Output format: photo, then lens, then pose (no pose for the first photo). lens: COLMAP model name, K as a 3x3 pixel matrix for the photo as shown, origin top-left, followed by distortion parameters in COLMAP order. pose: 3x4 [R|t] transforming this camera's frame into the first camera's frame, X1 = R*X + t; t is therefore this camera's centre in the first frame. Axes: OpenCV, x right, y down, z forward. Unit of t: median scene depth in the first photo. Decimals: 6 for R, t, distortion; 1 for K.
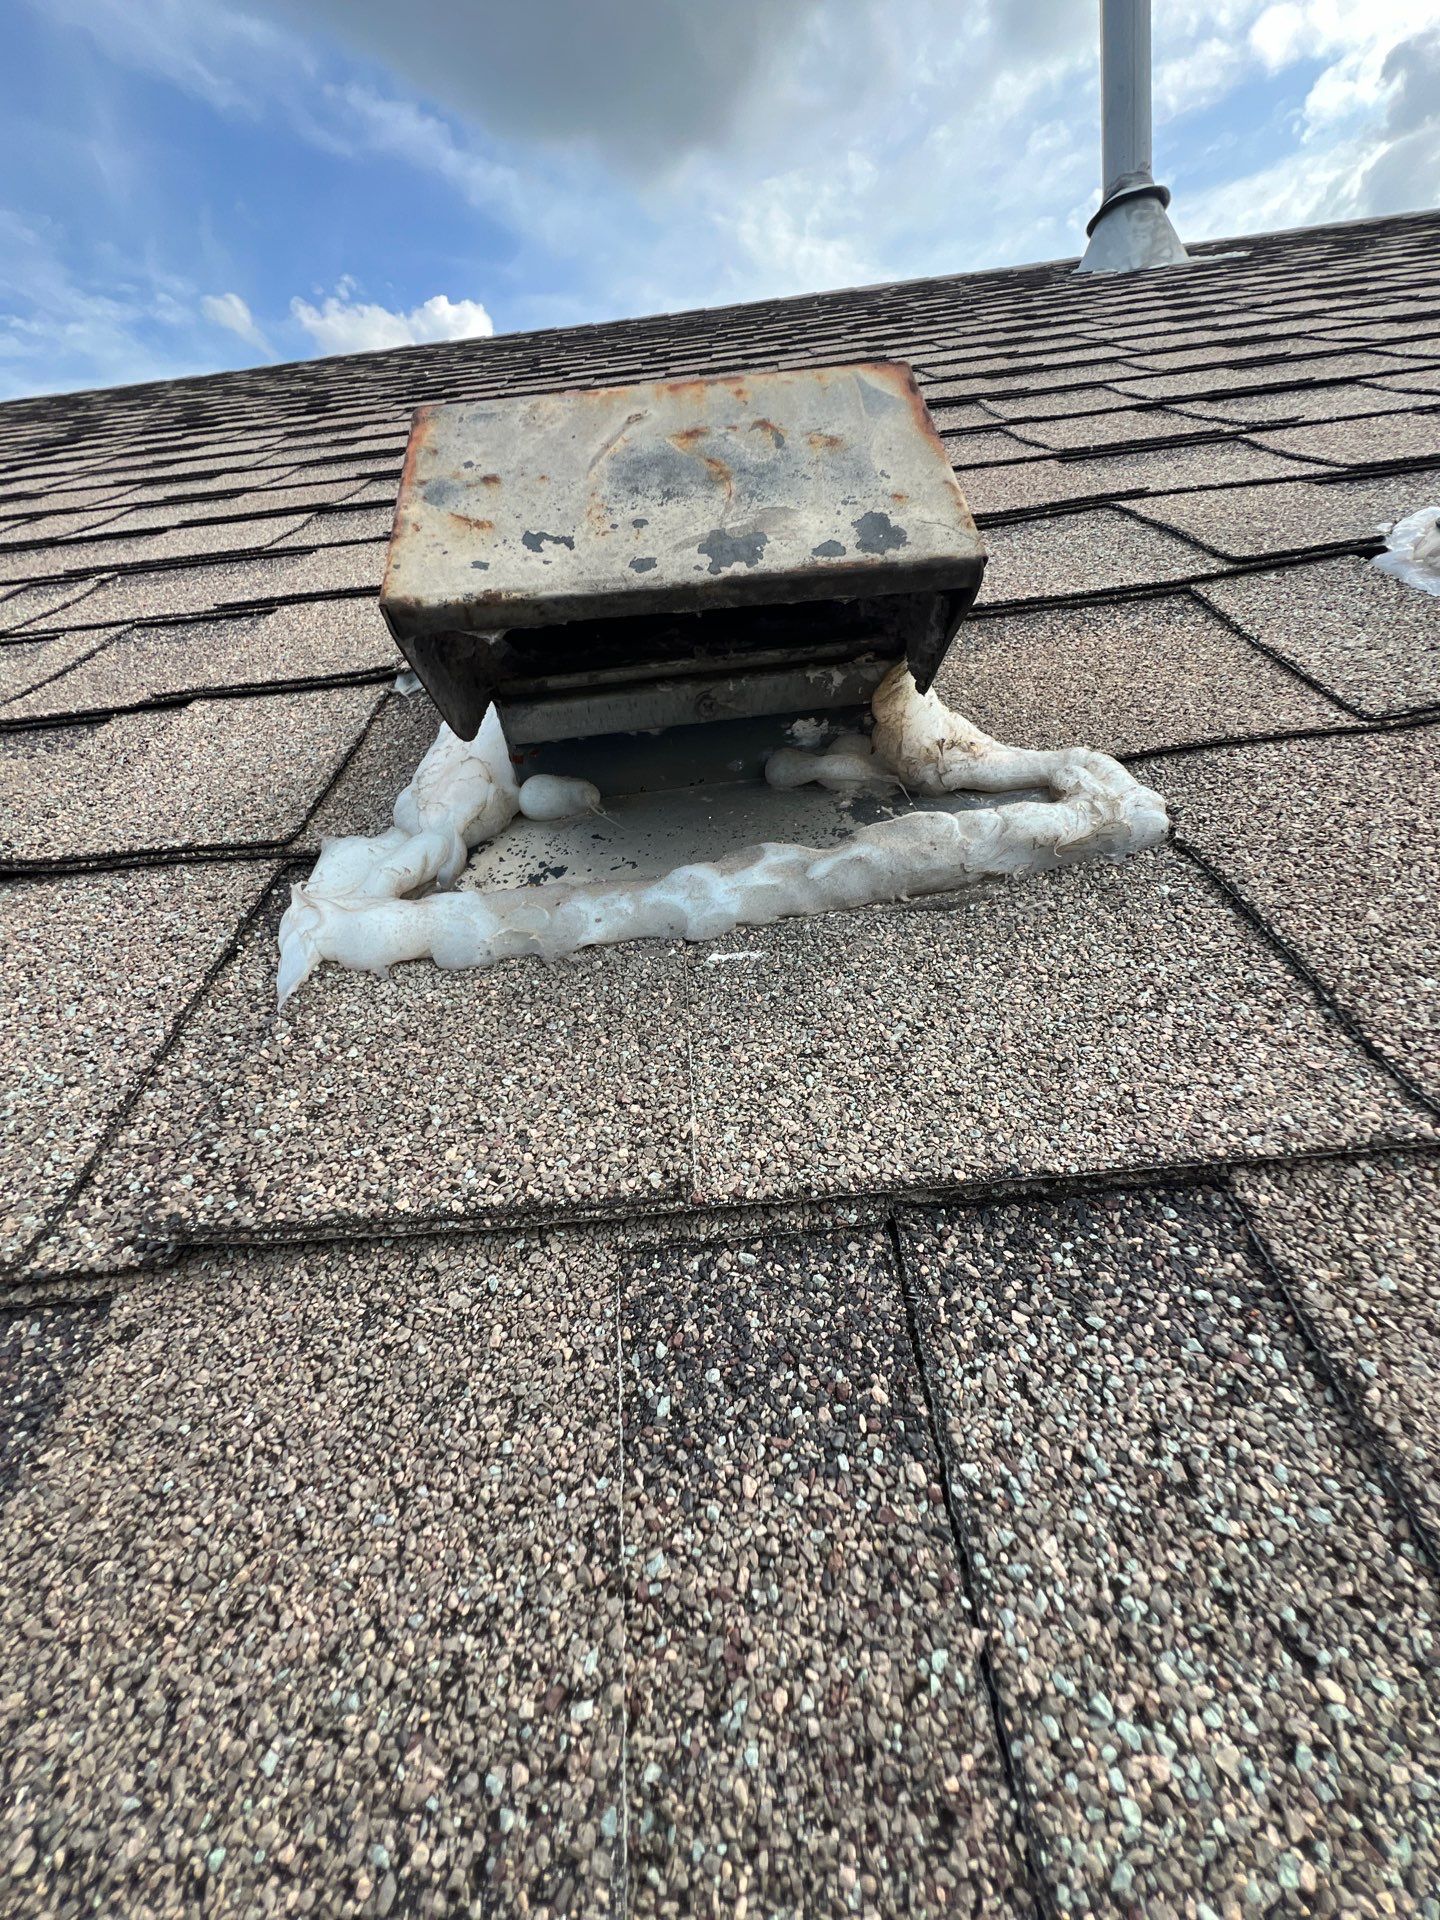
lens RADIAL K [[770.2, 0, 728.7], [0, 770.2, 959.4], [0, 0, 1]] dist [-0.003906, 0.000713]
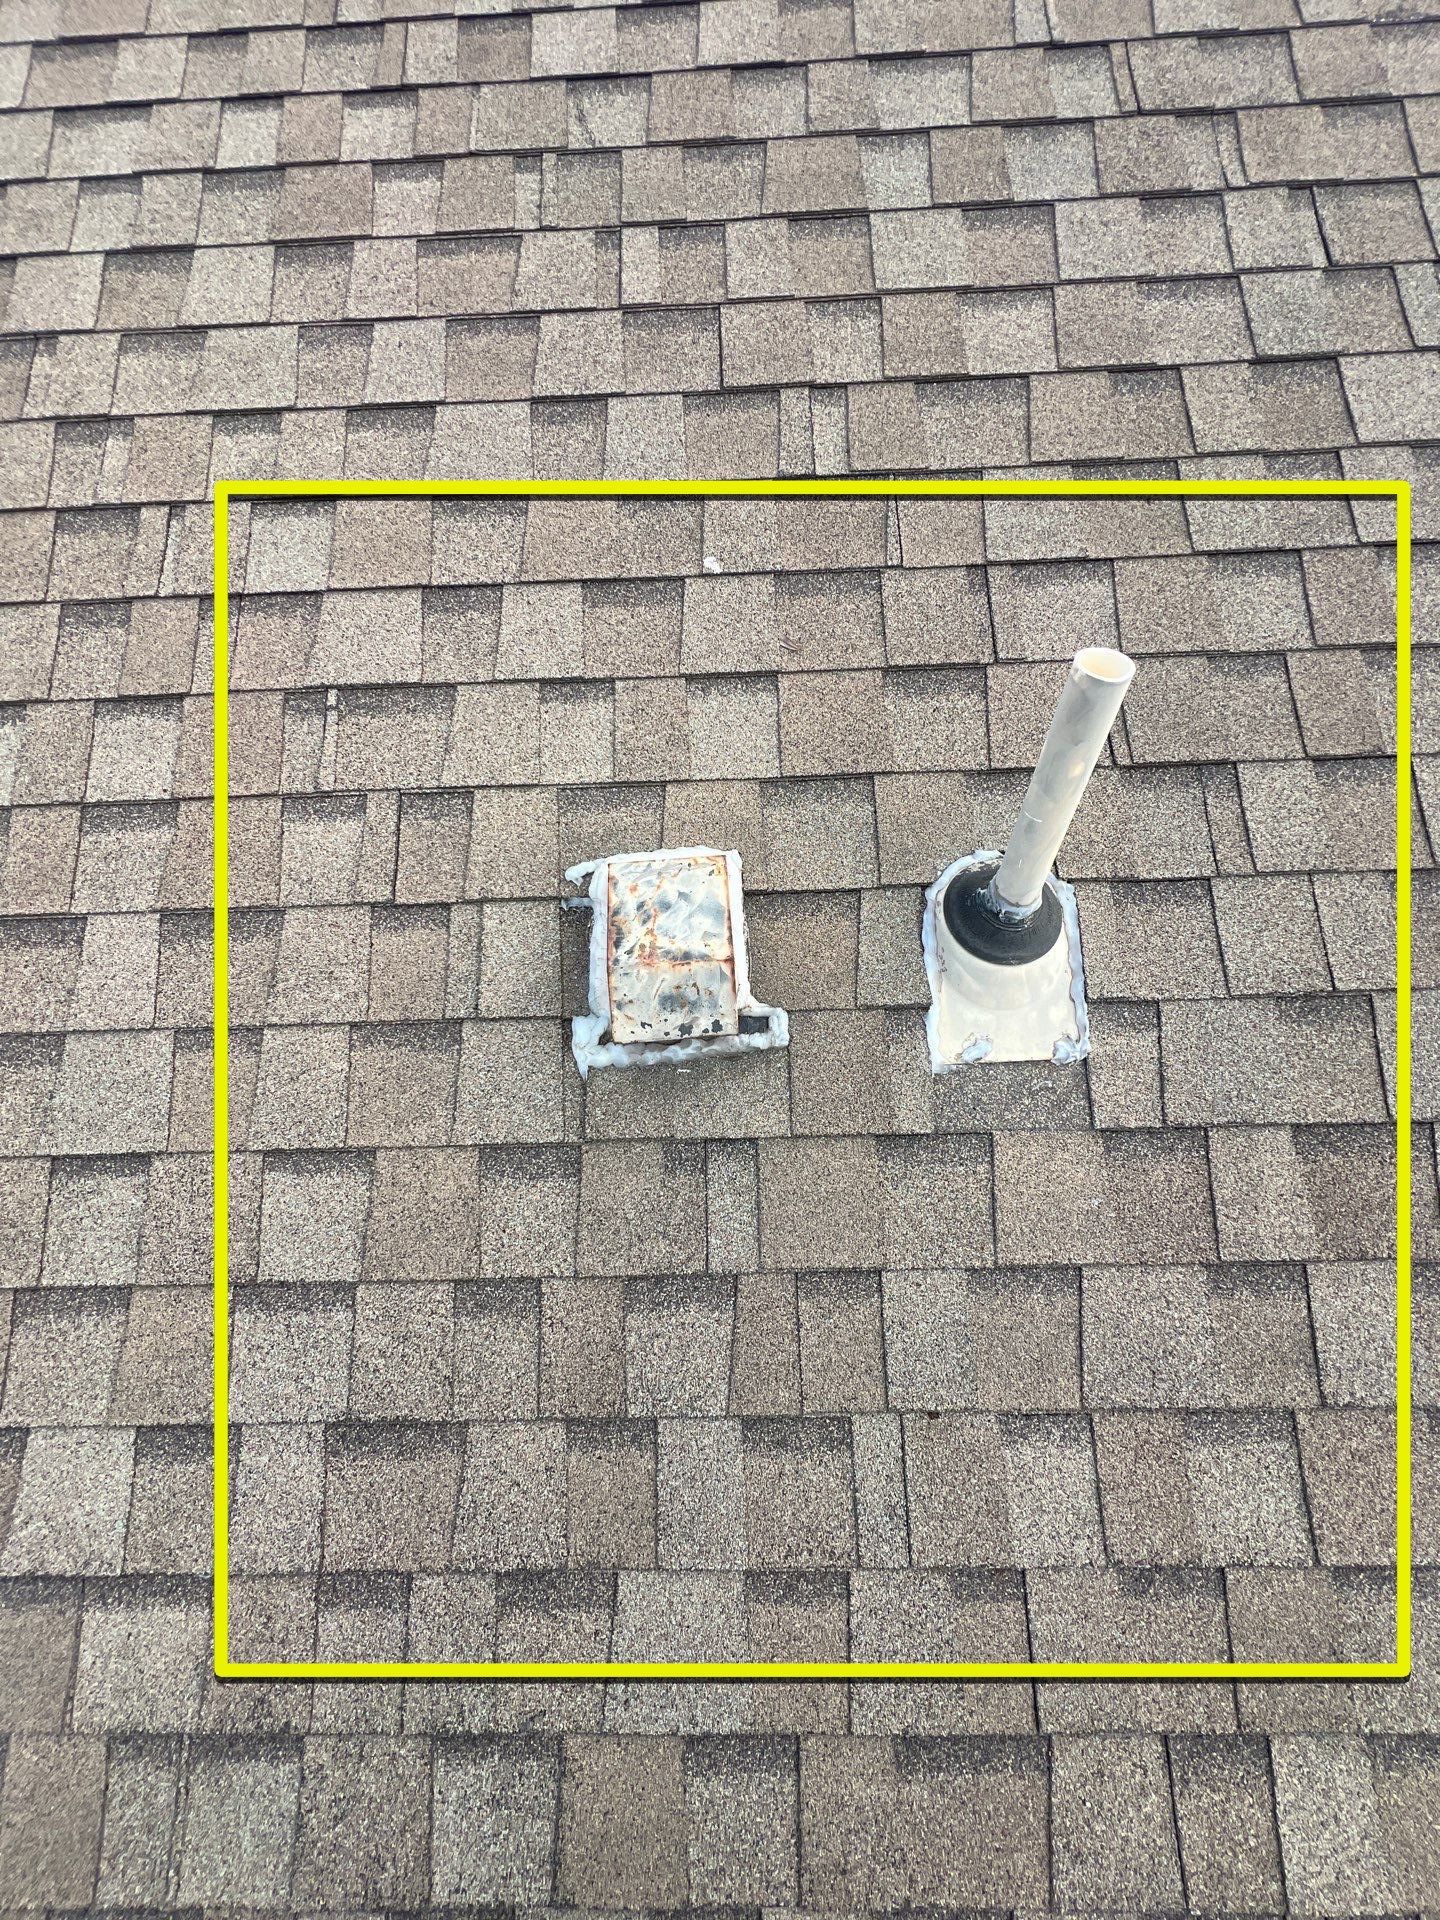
lens RADIAL K [[770.2, 0, 726.5], [0, 770.2, 960.7], [0, 0, 1]] dist [-0.003906, 0.000713]
pose [[0.996856, 0.036634, 0.070260, -0.104974], [-0.071617, 0.795969, 0.601087, -4.253729], [-0.033904, -0.604228, 0.796090, -2.879655]]
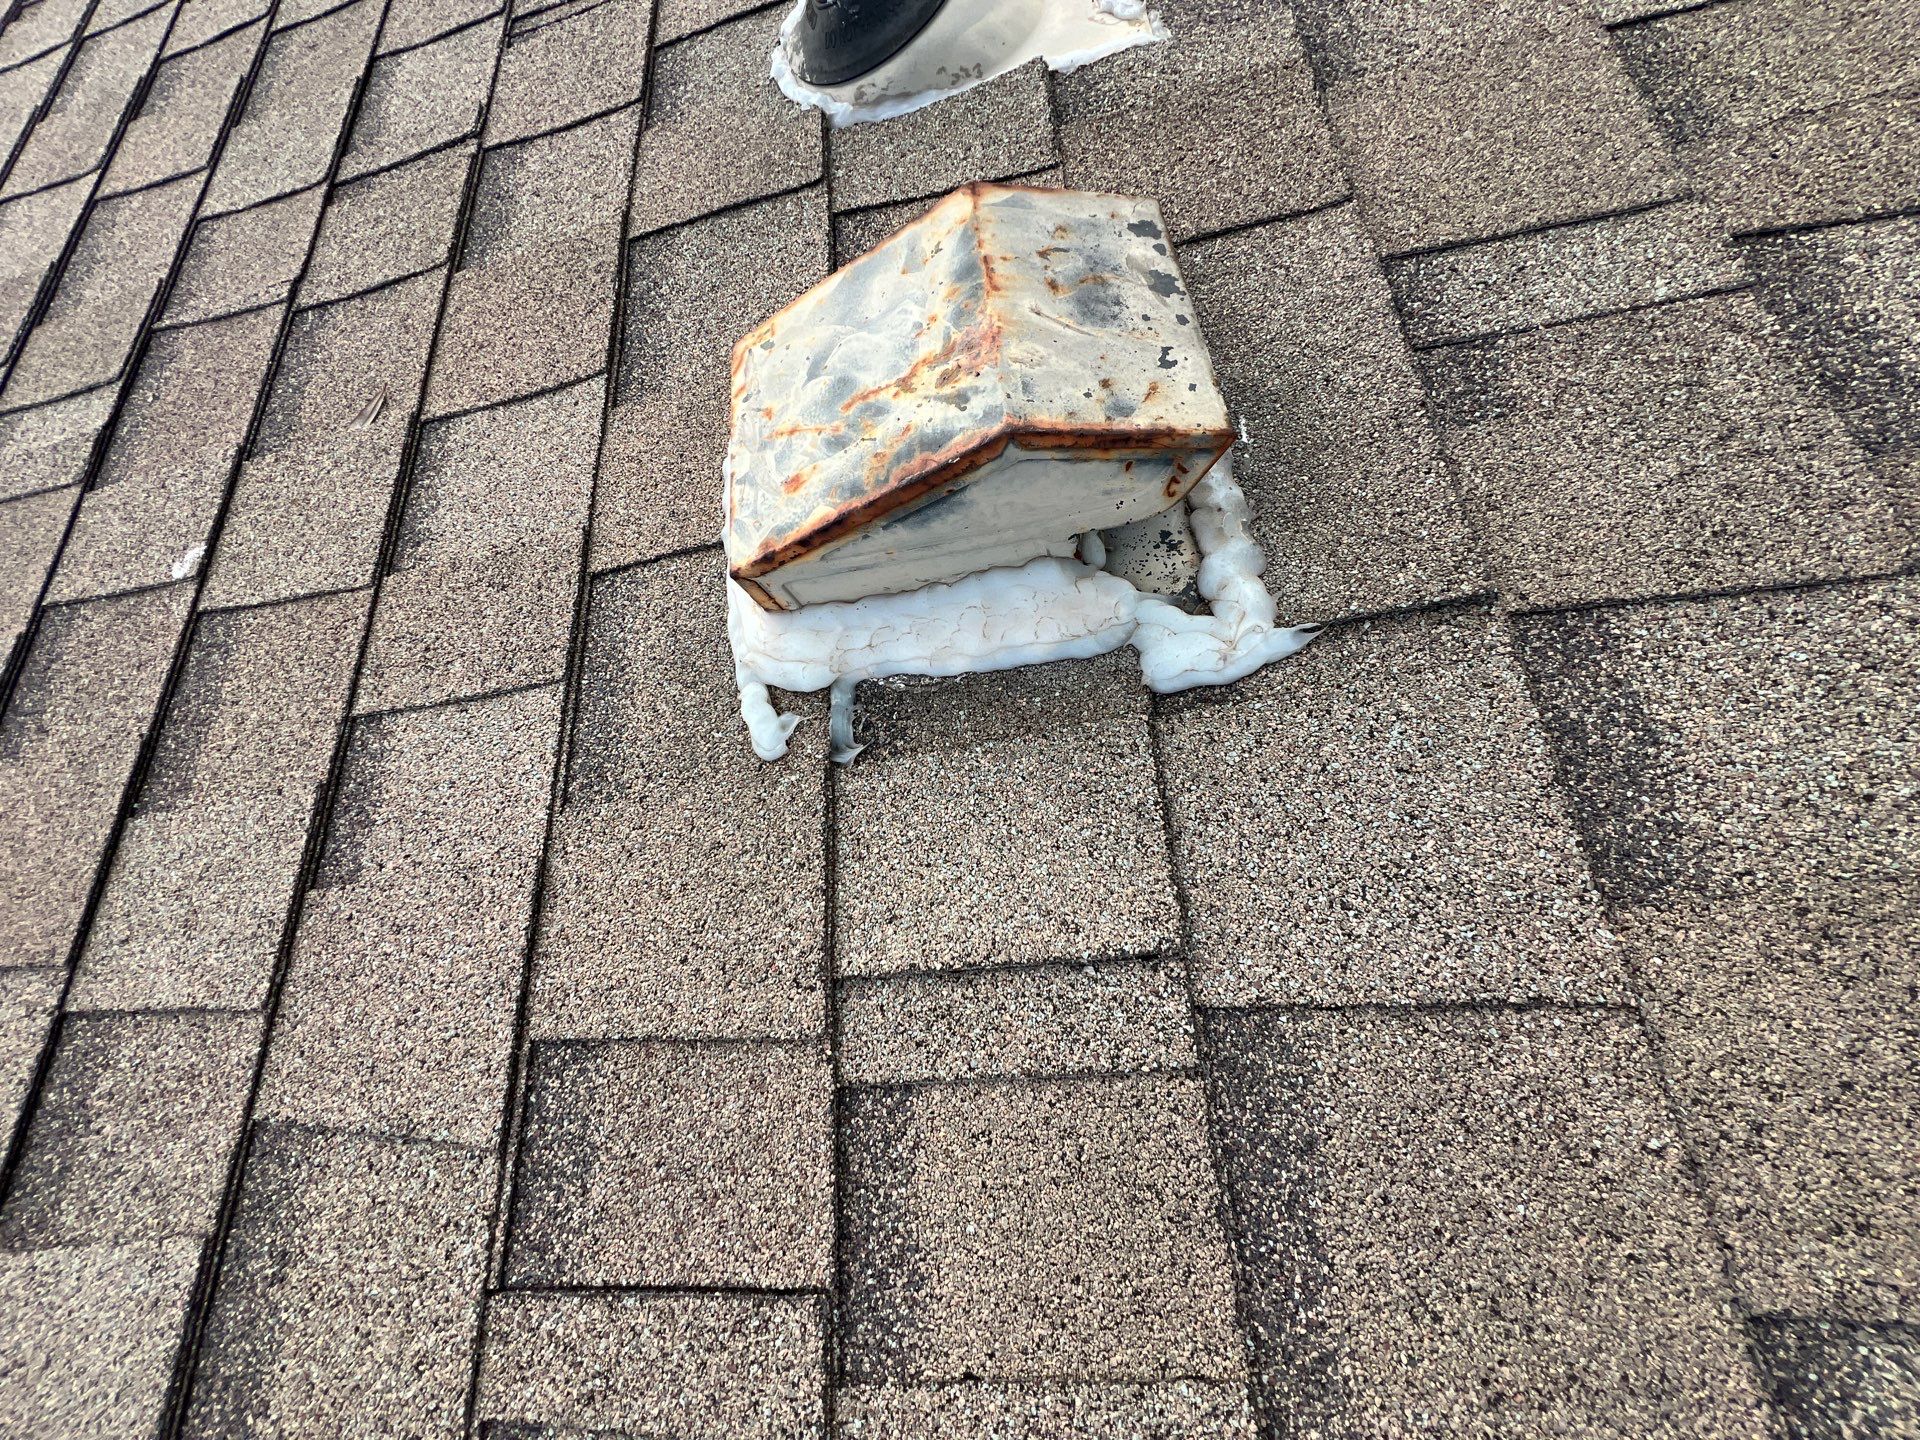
lens RADIAL K [[770.2, 0, 957.9], [0, 770.2, 712.8], [0, 0, 1]] dist [-0.003906, 0.000713]
pose [[0.009100, -0.899970, 0.435857, -1.891273], [0.815014, 0.259219, 0.518225, -1.800681], [-0.579369, 0.350513, 0.735847, 0.355463]]
